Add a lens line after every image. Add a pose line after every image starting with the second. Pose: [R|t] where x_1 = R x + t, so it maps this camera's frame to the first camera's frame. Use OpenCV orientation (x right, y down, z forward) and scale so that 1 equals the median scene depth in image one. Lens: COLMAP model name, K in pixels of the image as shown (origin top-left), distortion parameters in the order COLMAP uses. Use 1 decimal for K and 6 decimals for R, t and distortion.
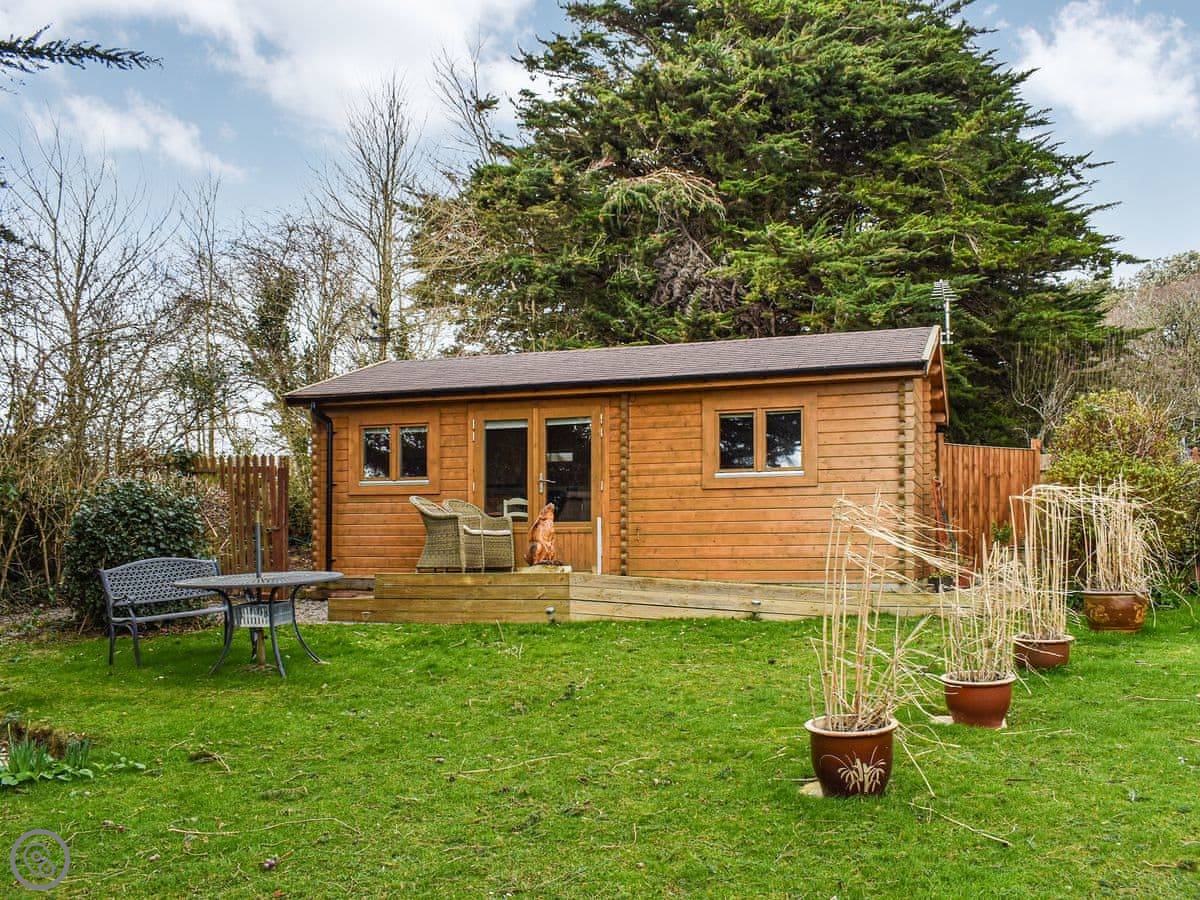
lens RADIAL K [[1086.0, 0, 600.0], [0, 1086.0, 450.0], [0, 0, 1]] dist [-0.086360, 0.003239]
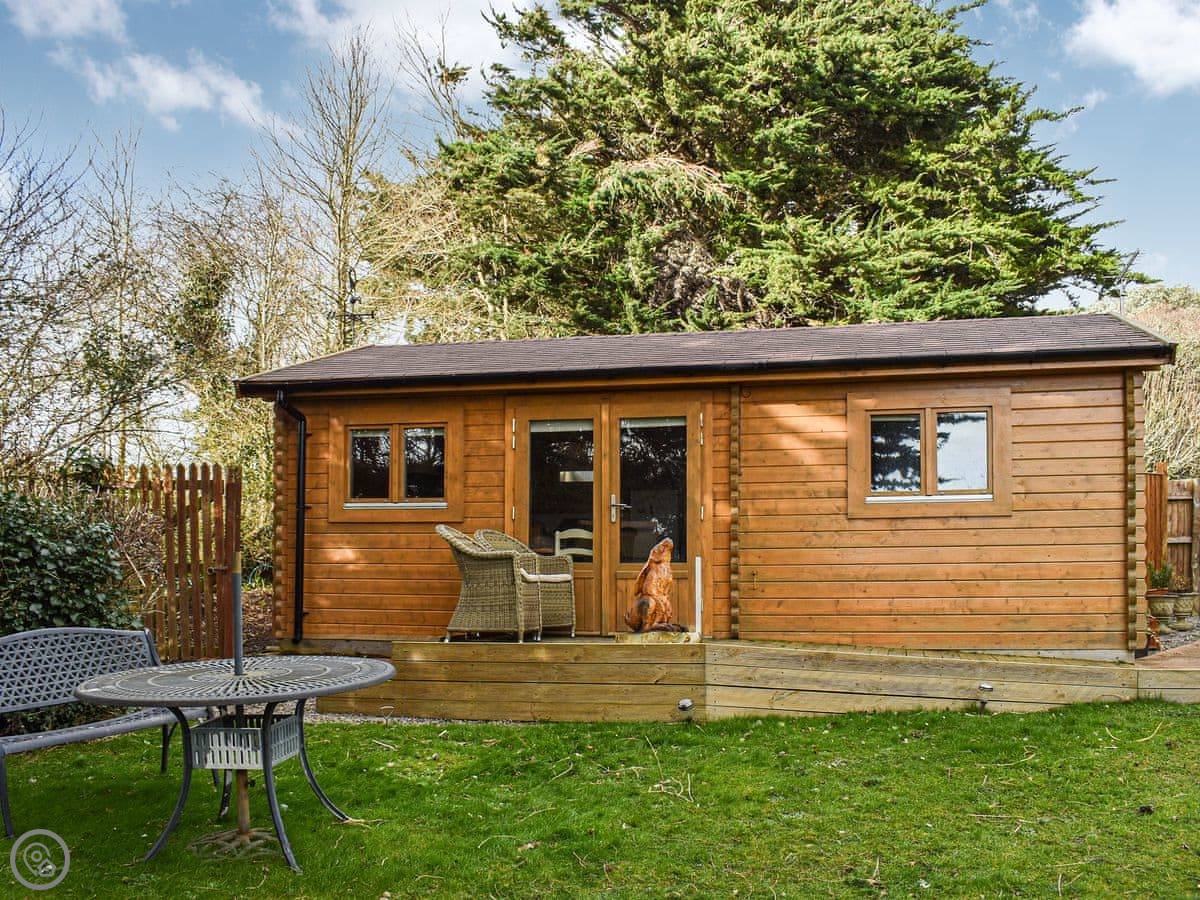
lens RADIAL K [[1005.8, 0, 600.3], [0, 1005.8, 468.6], [0, 0, 1]] dist [-0.073818, 0.009586]
pose [[0.993214, 0.015486, 0.115267, -0.108296], [-0.014003, 0.999809, -0.013668, 0.010549], [-0.115457, 0.011961, 0.993240, 0.265644]]
